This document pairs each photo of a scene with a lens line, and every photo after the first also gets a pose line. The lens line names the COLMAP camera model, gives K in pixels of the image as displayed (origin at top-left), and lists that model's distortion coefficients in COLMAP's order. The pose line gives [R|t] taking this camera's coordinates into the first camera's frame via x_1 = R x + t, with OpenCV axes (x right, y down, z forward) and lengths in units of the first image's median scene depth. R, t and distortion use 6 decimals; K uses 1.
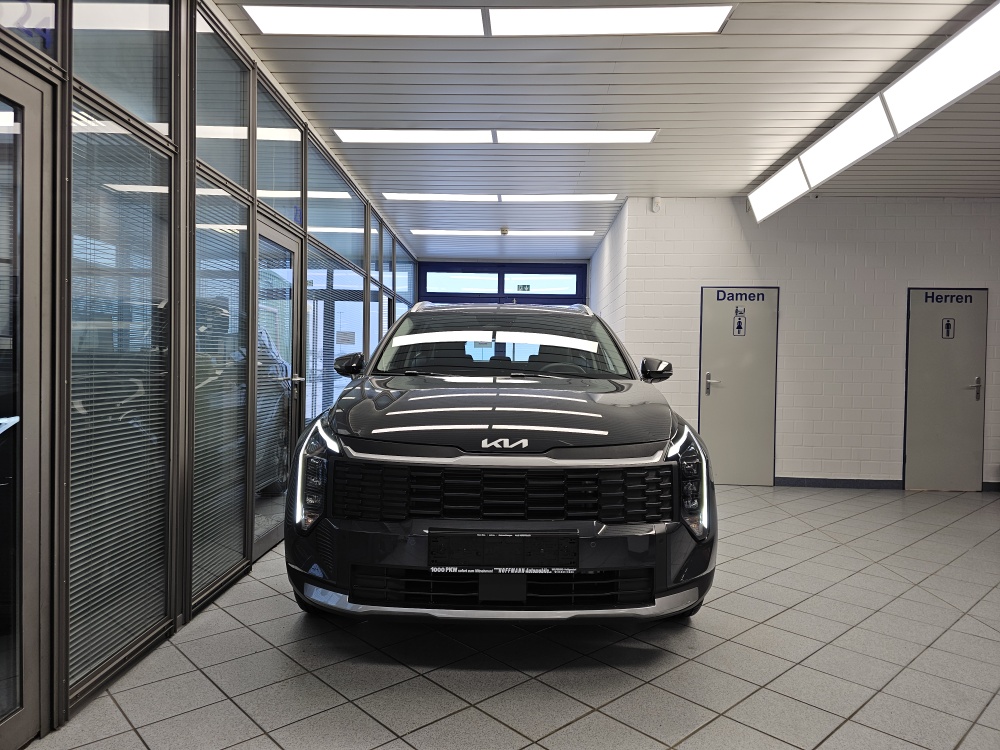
lens RADIAL K [[684.6, 0, 500.0], [0, 684.6, 375.0], [0, 0, 1]] dist [0.073205, -0.059766]
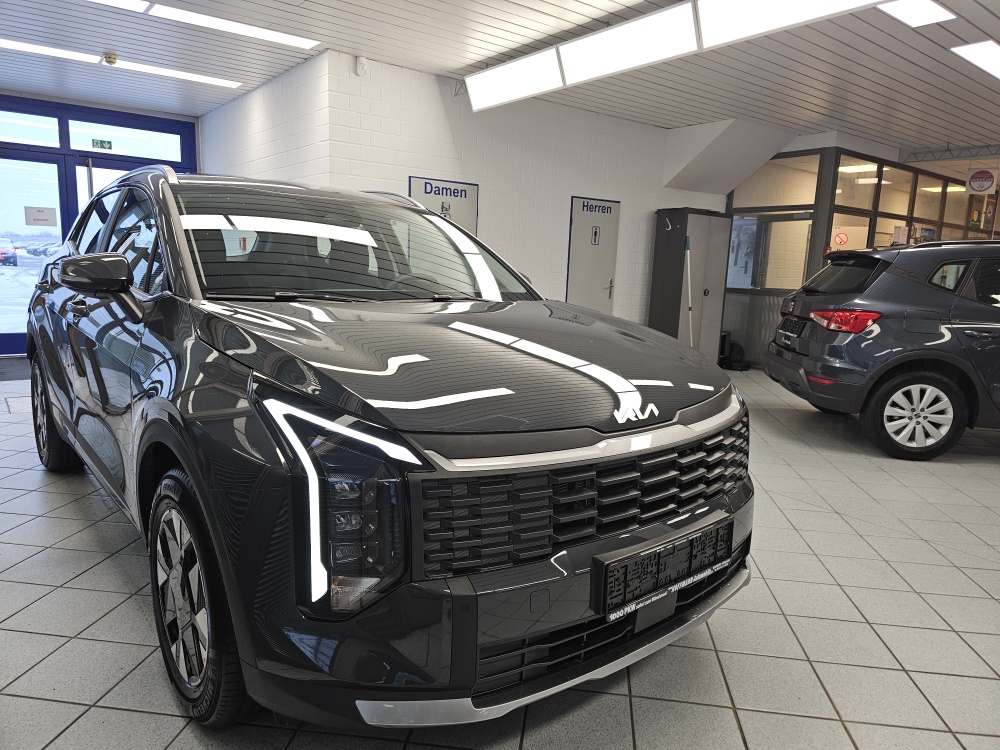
lens RADIAL K [[684.6, 0, 500.0], [0, 684.6, 375.0], [0, 0, 1]] dist [0.073205, -0.059766]
pose [[0.760556, -0.092748, 0.642614, -0.216831], [-0.015915, 0.986784, 0.161257, -0.019850], [-0.649078, -0.132872, 0.749028, 0.223415]]
